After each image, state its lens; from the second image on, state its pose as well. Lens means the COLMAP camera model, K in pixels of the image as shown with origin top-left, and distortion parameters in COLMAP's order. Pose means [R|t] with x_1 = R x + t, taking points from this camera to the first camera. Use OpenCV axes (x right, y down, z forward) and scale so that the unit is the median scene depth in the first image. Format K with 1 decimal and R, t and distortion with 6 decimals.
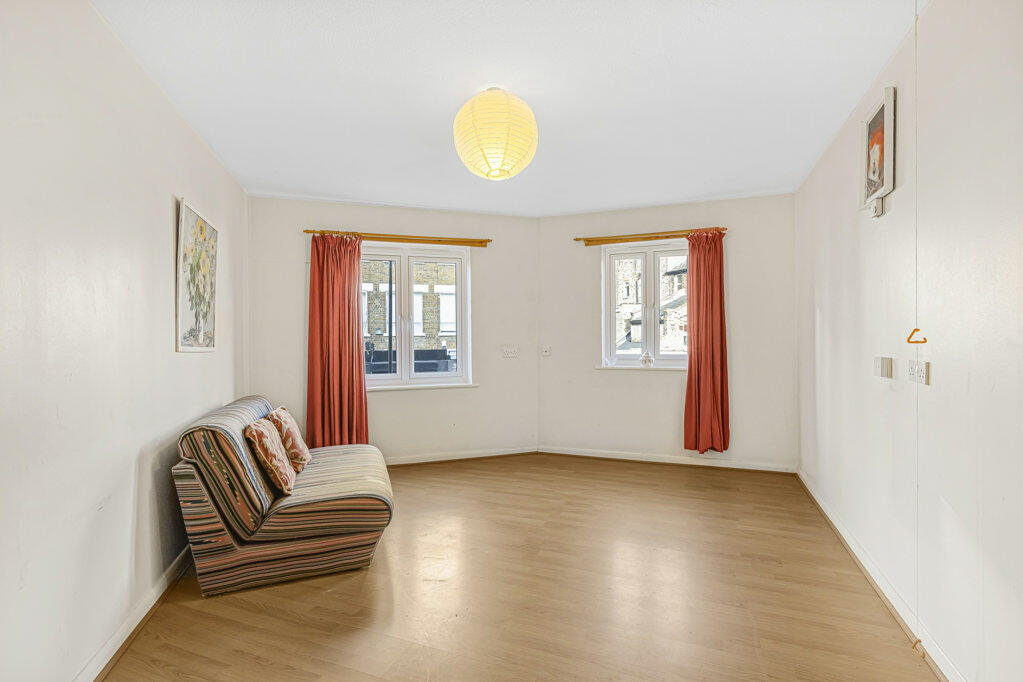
lens RADIAL K [[460.7, 0, 511.5], [0, 460.7, 341.0], [0, 0, 1]] dist [0.002046, 0.000446]
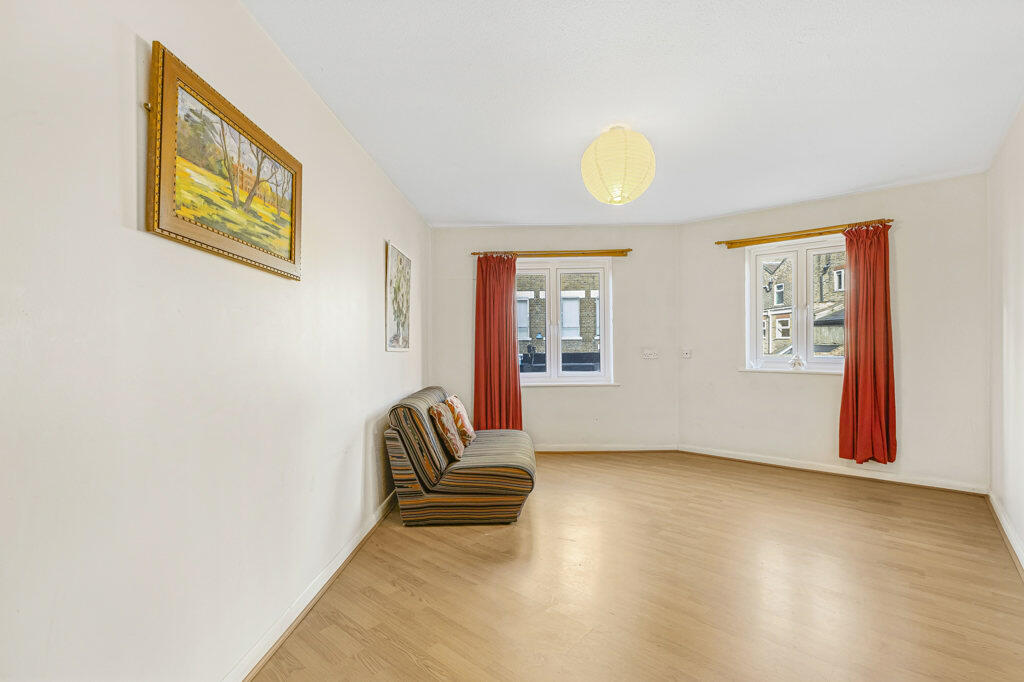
lens RADIAL K [[455.5, 0, 512.3], [0, 455.5, 344.8], [0, 0, 1]] dist [-0.000395, 0.000107]
pose [[0.941289, -0.000867, -0.337601, 0.073023], [0.000932, 1.000000, 0.000031, 0.003578], [0.337601, -0.000343, 0.941289, -0.125250]]
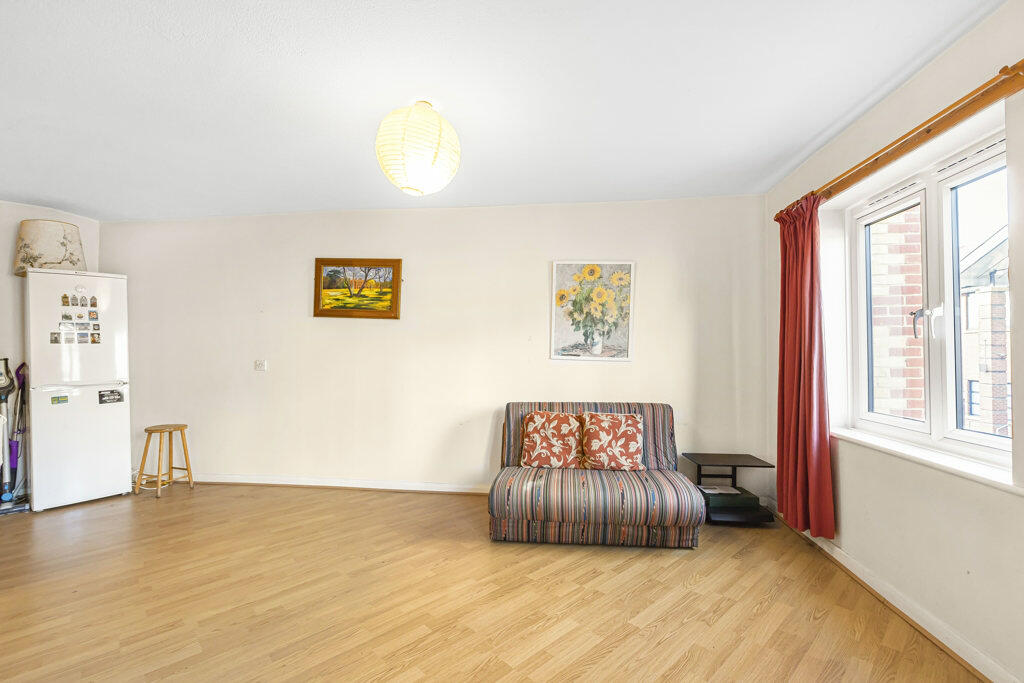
lens RADIAL K [[455.5, 0, 512.3], [0, 455.5, 345.3], [0, 0, 1]] dist [-0.000395, 0.000107]
pose [[-0.420926, -0.004703, -0.907083, 0.561386], [-0.005663, 0.999981, -0.002557, -0.014101], [0.907077, 0.004061, -0.420945, 1.151317]]
